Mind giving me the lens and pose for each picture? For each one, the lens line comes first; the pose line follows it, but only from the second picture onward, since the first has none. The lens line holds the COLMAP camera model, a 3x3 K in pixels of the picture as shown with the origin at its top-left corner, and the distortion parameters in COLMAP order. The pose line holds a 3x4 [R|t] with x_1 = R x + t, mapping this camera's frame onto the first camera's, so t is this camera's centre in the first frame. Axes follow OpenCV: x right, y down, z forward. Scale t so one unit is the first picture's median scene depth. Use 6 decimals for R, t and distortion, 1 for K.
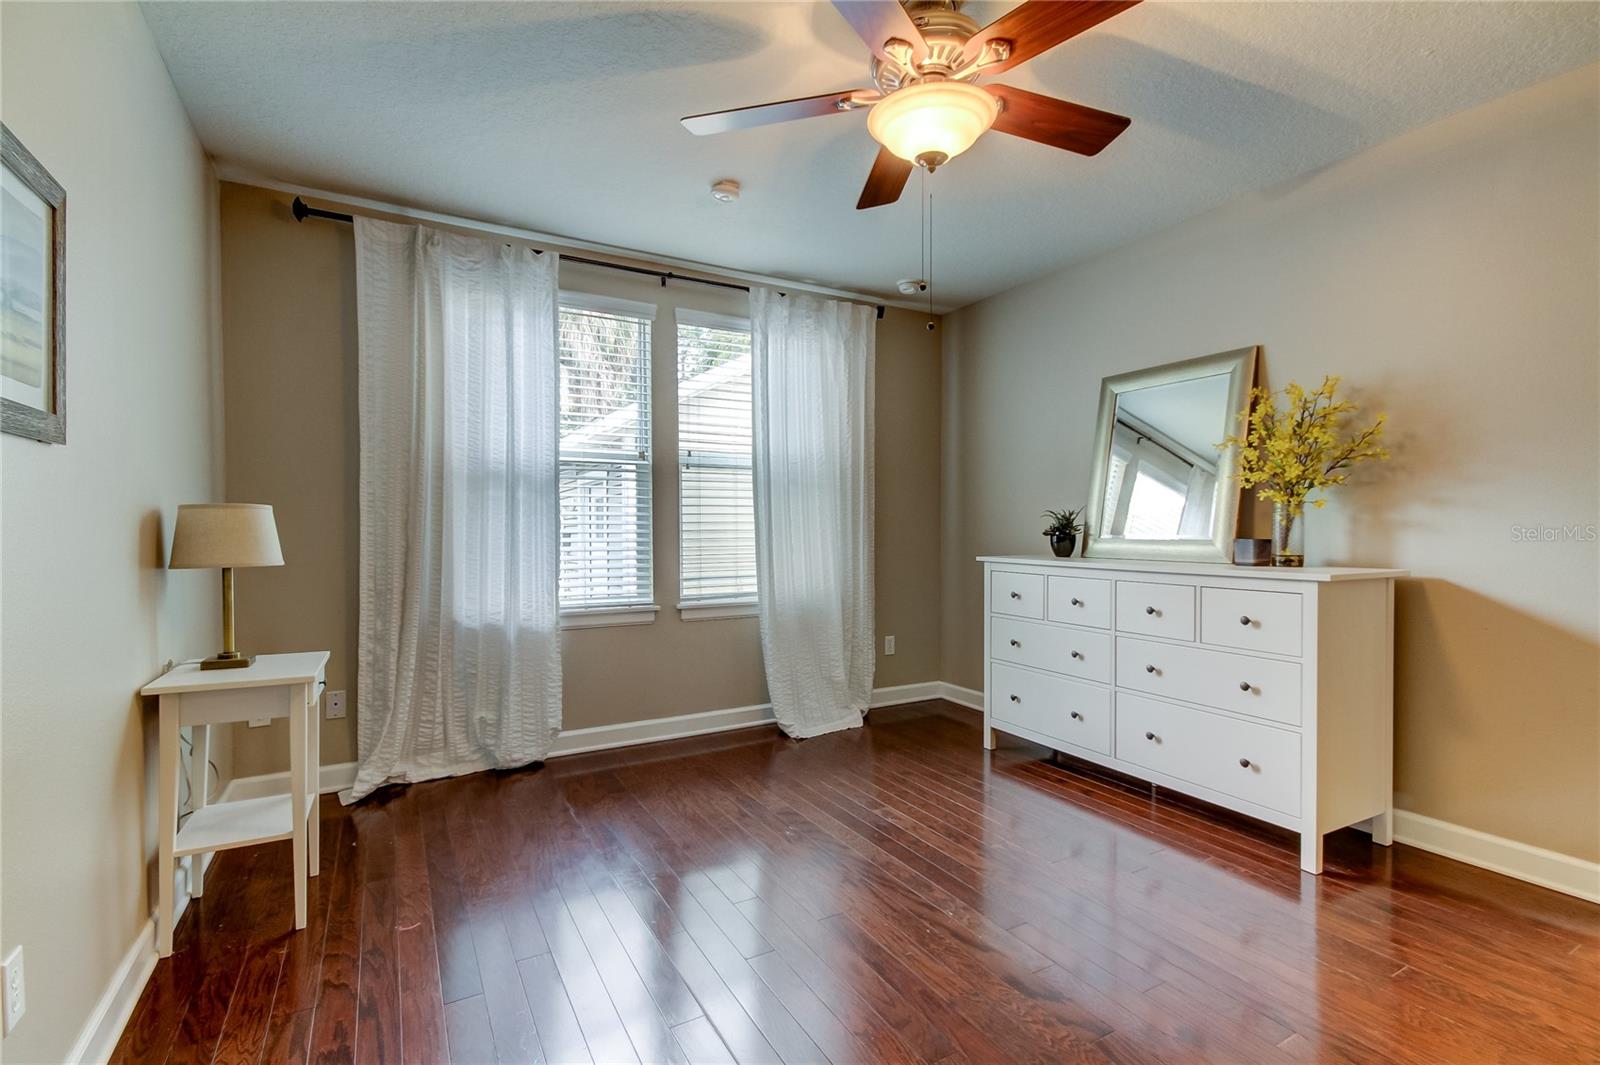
lens RADIAL K [[723.2, 0, 800.3], [0, 723.2, 539.4], [0, 0, 1]] dist [0.015200, -0.004227]
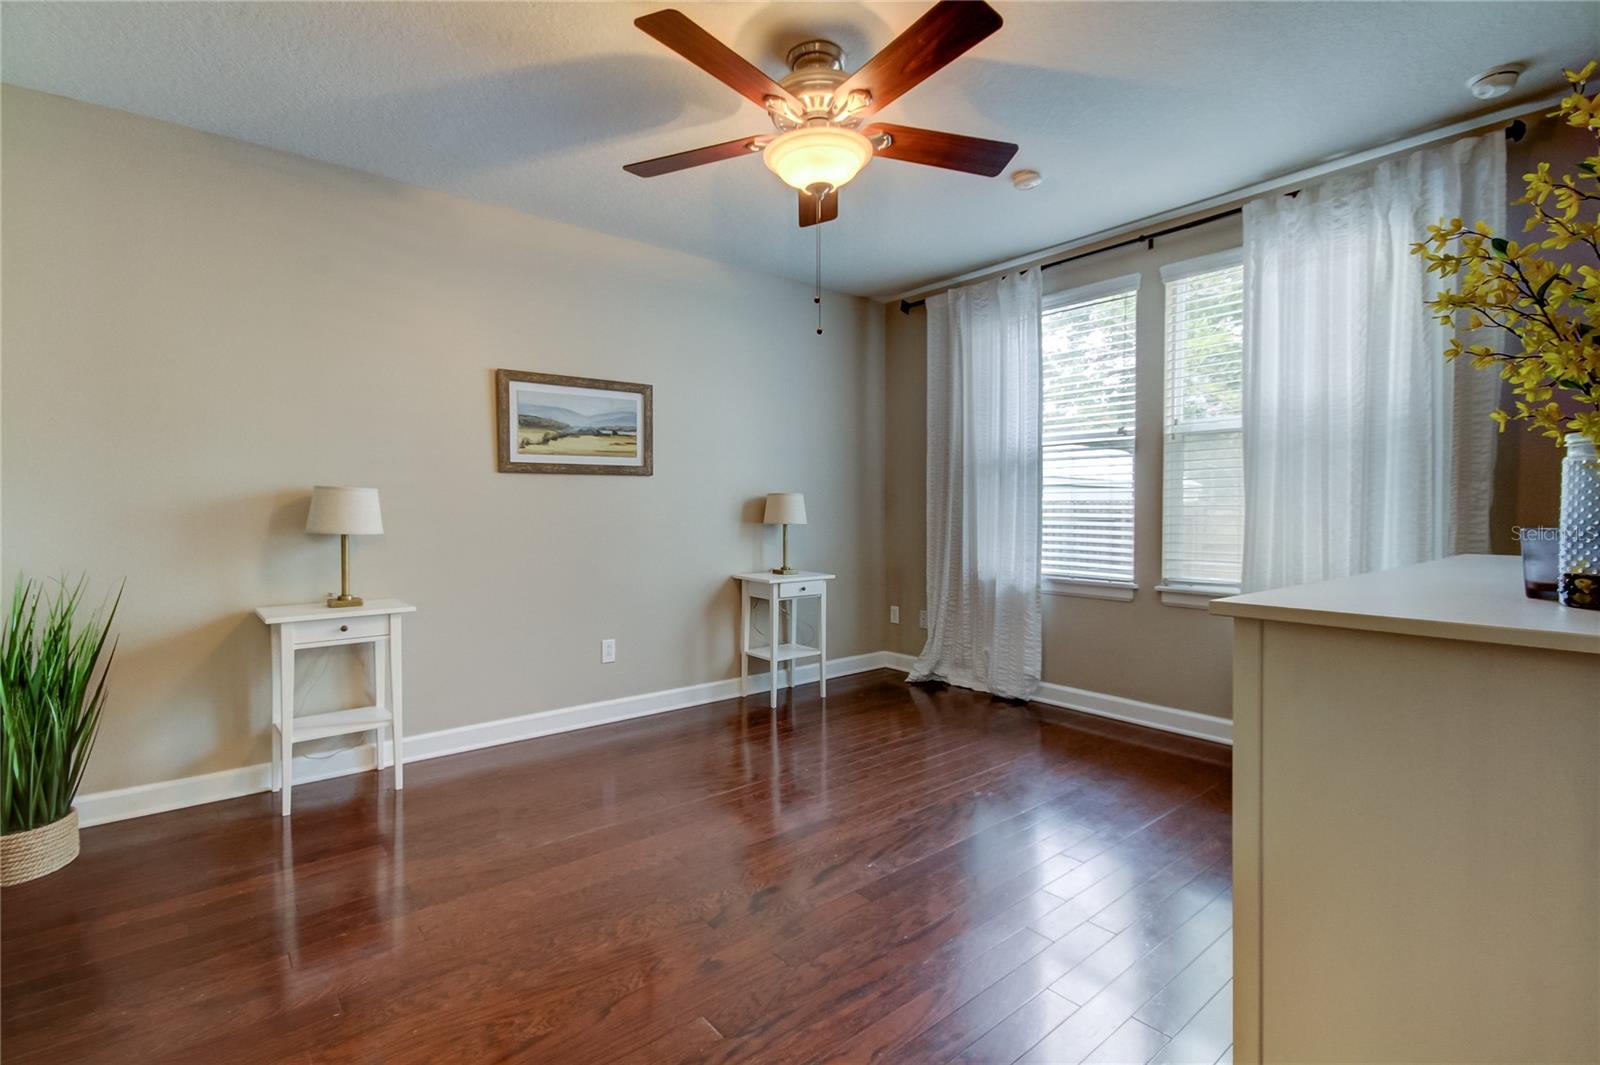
lens RADIAL K [[723.2, 0, 799.7], [0, 723.2, 518.8], [0, 0, 1]] dist [0.015200, -0.004227]
pose [[0.186499, 0.020201, -0.982247, 0.718101], [-0.010529, 0.999772, 0.018562, -0.009853], [0.982399, 0.006881, 0.186669, 0.403577]]
